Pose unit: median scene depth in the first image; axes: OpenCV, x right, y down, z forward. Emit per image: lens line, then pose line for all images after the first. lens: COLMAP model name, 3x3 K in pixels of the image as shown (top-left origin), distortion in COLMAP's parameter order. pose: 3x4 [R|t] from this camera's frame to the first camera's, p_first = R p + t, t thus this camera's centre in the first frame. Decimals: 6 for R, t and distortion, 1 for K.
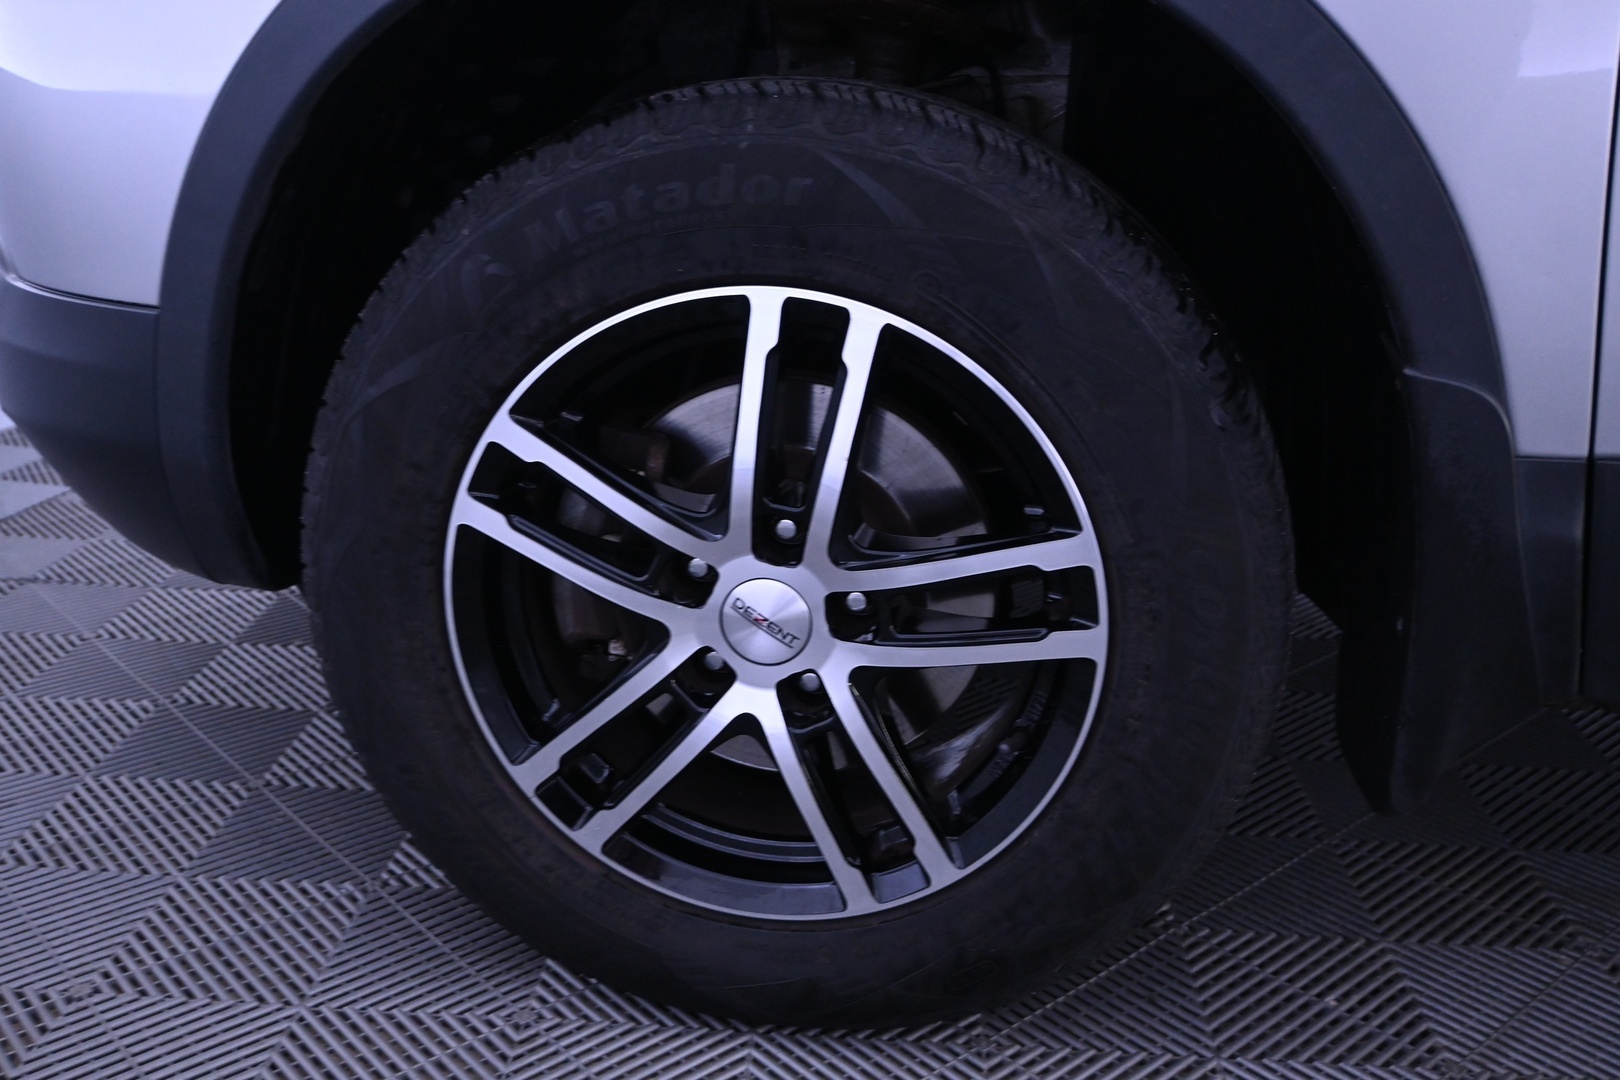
lens RADIAL K [[1599.3, 0, 815.1], [0, 1599.3, 539.4], [0, 0, 1]] dist [0.004726, 0.000000]
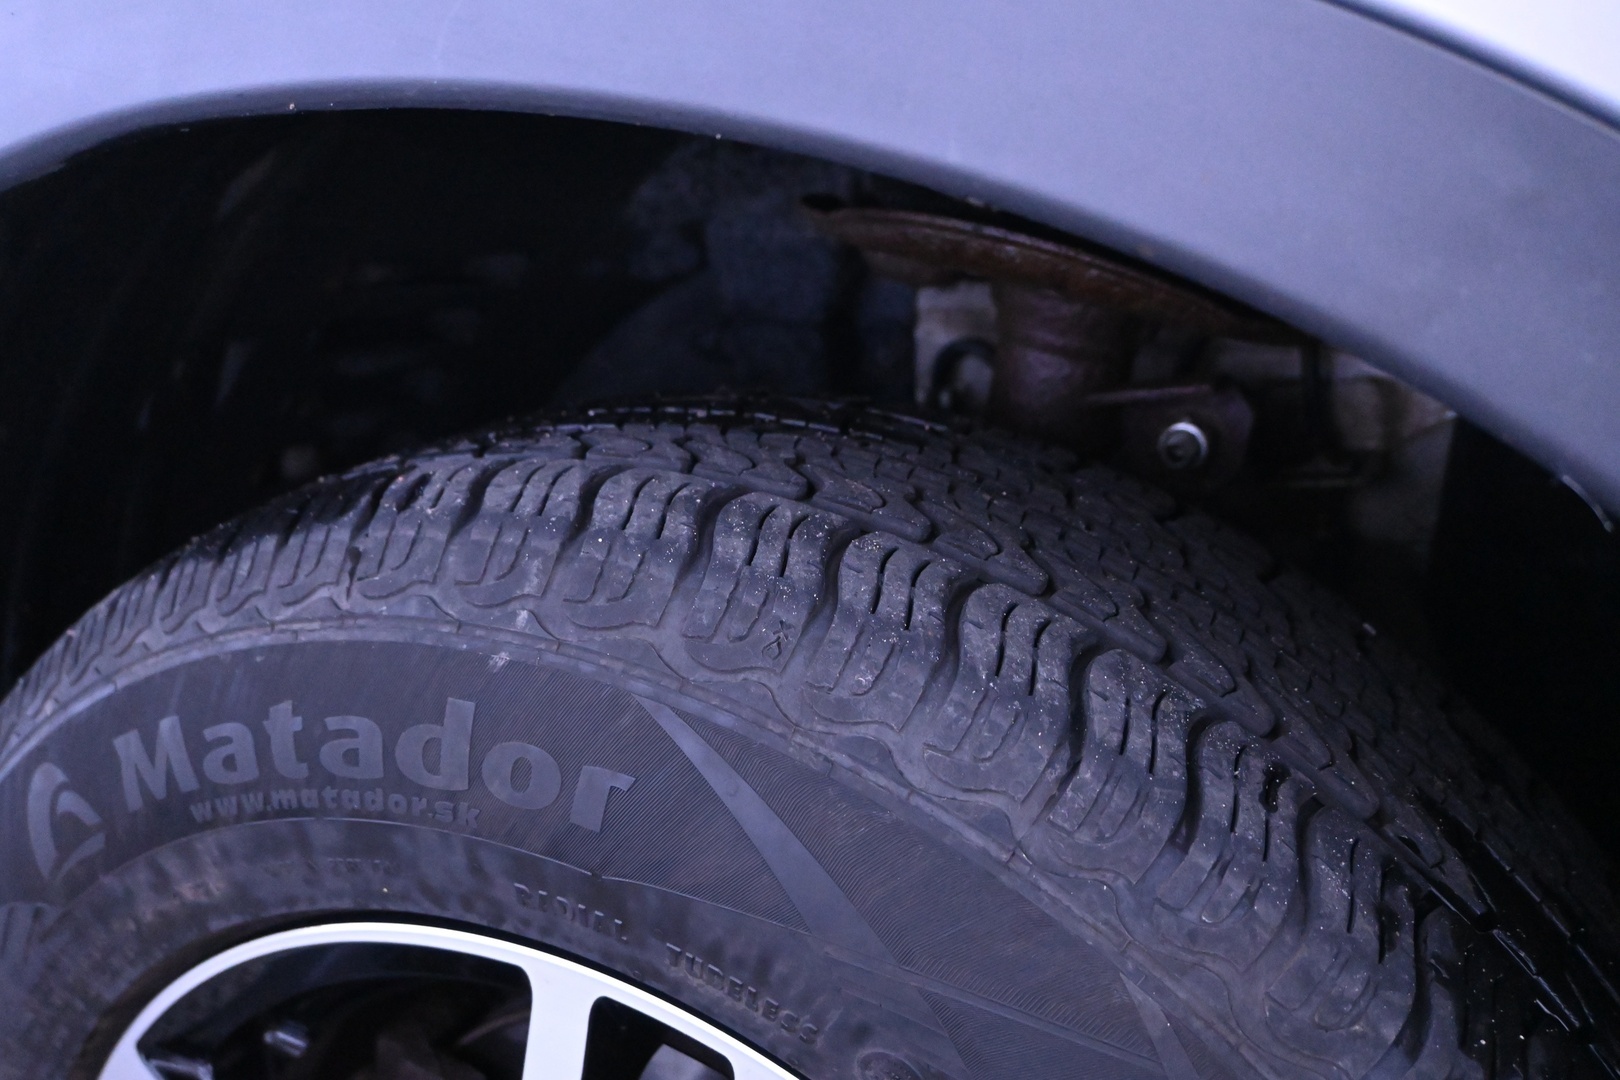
lens RADIAL K [[1599.3, 0, 805.0], [0, 1599.3, 542.5], [0, 0, 1]] dist [0.004726, 0.000000]
pose [[0.956797, 0.108558, -0.269730, 0.138348], [-0.108915, 0.993957, 0.013690, -0.289967], [0.269586, 0.016279, 0.962839, 0.620543]]
